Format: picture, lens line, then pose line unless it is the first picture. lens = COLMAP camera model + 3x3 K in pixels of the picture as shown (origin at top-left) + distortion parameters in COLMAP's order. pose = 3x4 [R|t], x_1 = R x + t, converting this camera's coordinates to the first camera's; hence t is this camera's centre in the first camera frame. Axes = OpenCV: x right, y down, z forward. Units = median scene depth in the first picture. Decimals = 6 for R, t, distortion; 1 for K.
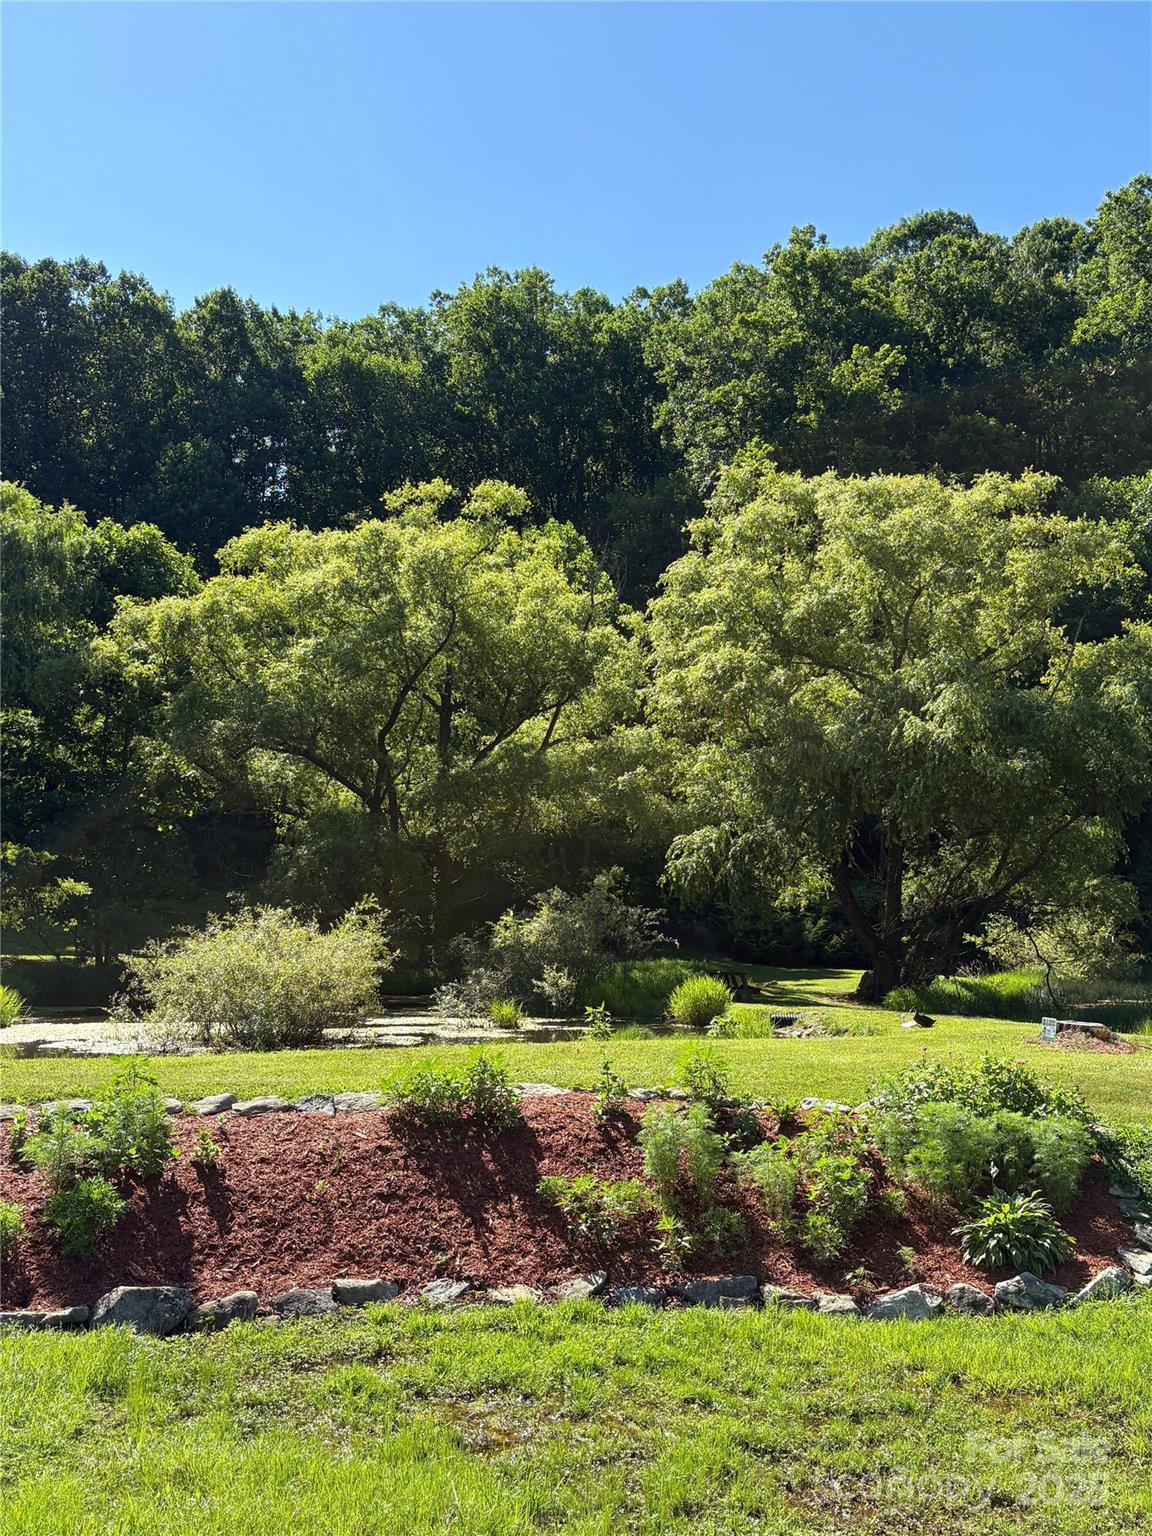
lens RADIAL K [[1158.5, 0, 576.0], [0, 1158.5, 768.0], [0, 0, 1]] dist [0.043051, -0.049528]
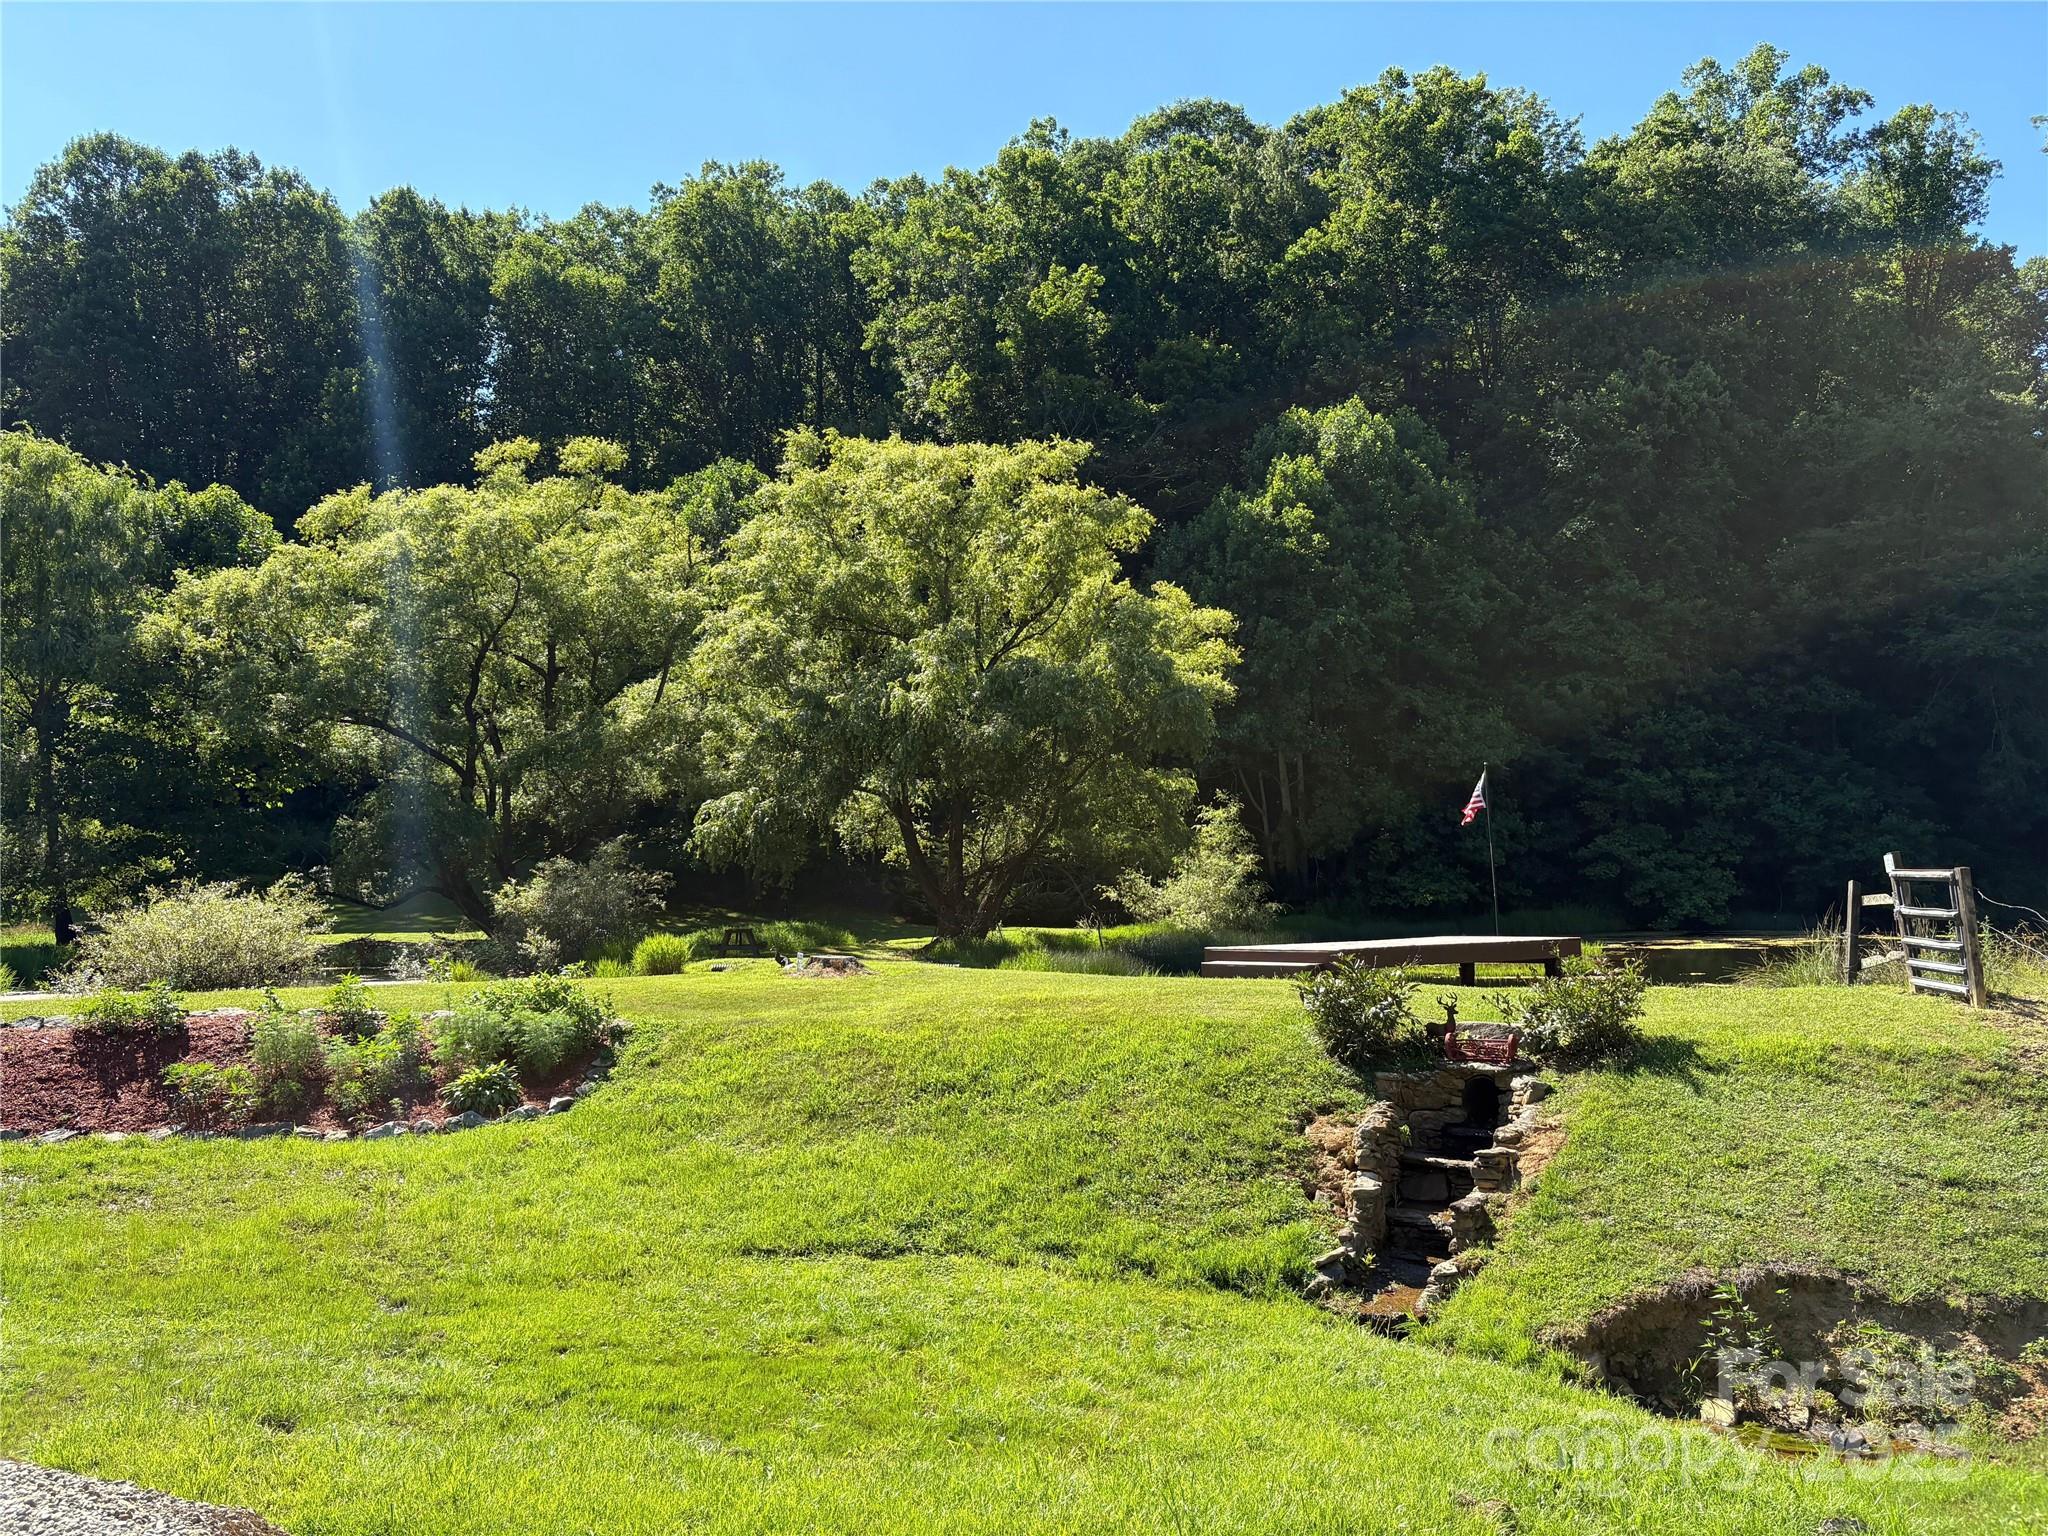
lens RADIAL K [[1394.6, 0, 1024.5], [0, 1394.6, 724.6], [0, 0, 1]] dist [0.026220, -0.005116]
pose [[0.998655, -0.026145, 0.044764, 0.157554], [0.025619, 0.999596, 0.012288, -0.008941], [-0.045067, -0.011125, 0.998922, -0.125108]]
